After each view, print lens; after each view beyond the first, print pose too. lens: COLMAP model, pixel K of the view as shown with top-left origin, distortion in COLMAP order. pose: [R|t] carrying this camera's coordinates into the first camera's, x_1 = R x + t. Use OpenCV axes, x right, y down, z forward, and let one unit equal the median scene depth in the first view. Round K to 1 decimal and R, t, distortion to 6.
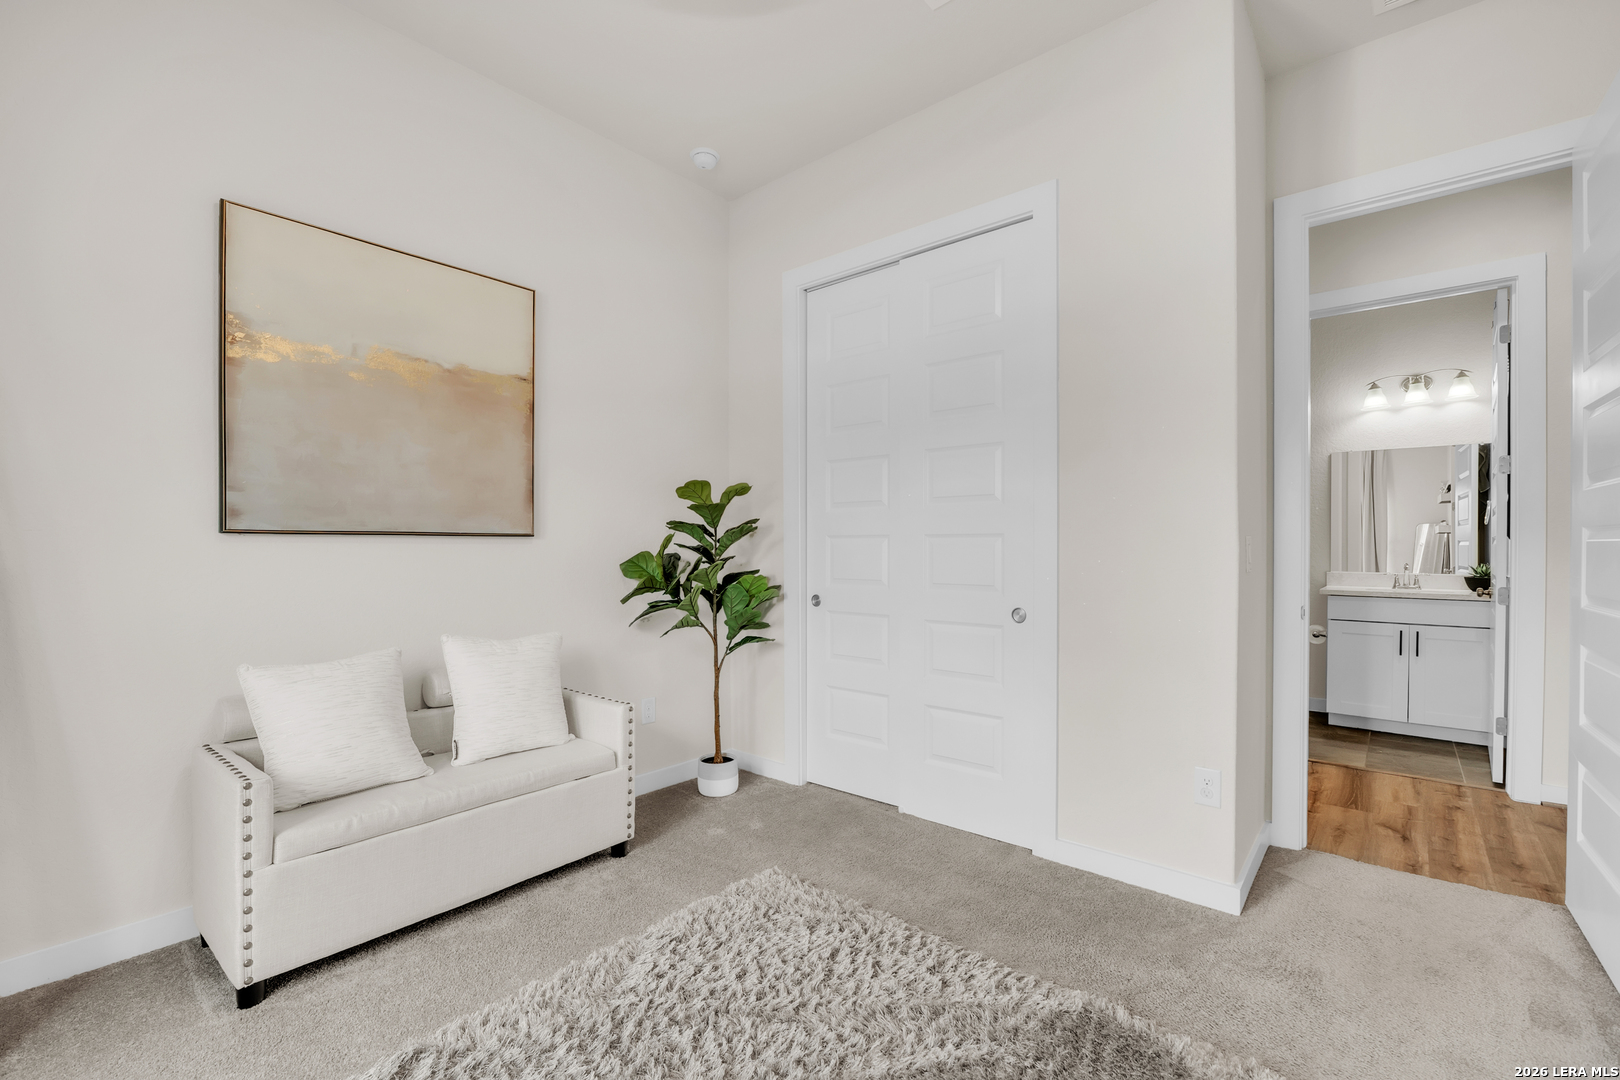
lens RADIAL K [[705.4, 0, 812.4], [0, 705.4, 520.3], [0, 0, 1]] dist [-0.017718, -0.000097]
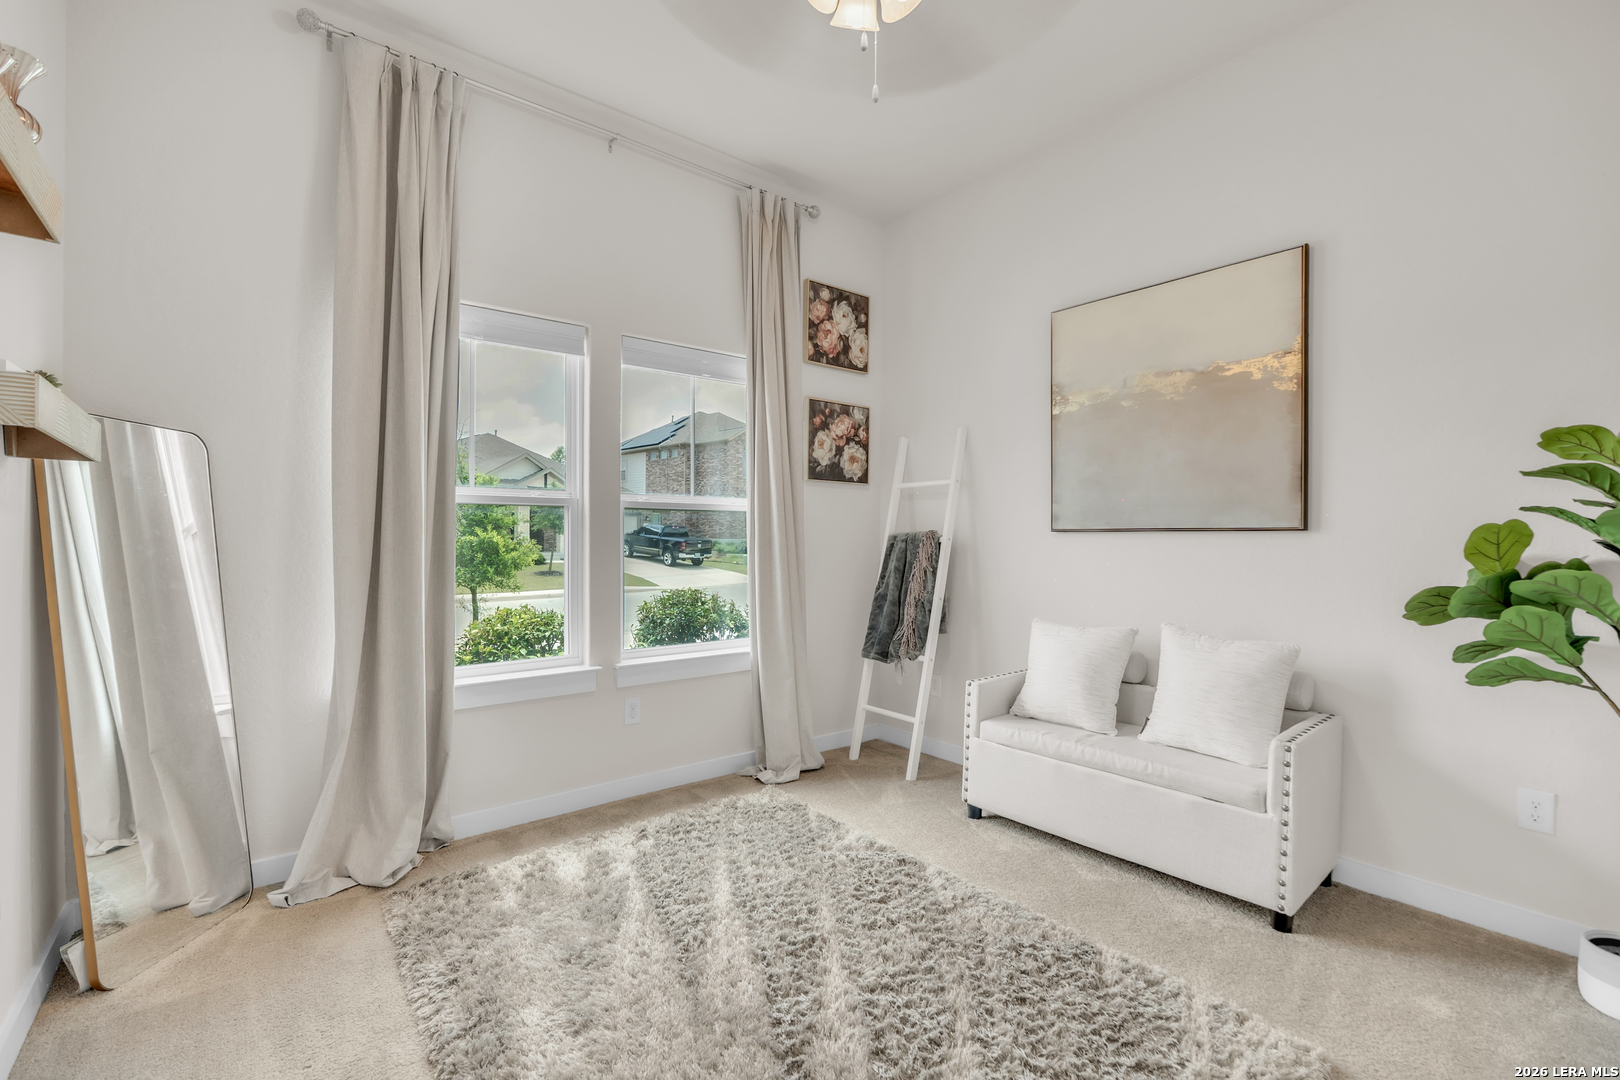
lens RADIAL K [[705.4, 0, 812.4], [0, 705.4, 520.3], [0, 0, 1]] dist [-0.017718, -0.000097]
pose [[-0.183181, -0.030108, -0.982618, 0.679495], [0.020600, 0.999194, -0.034456, 0.031329], [0.982863, -0.026554, -0.182413, 0.695429]]
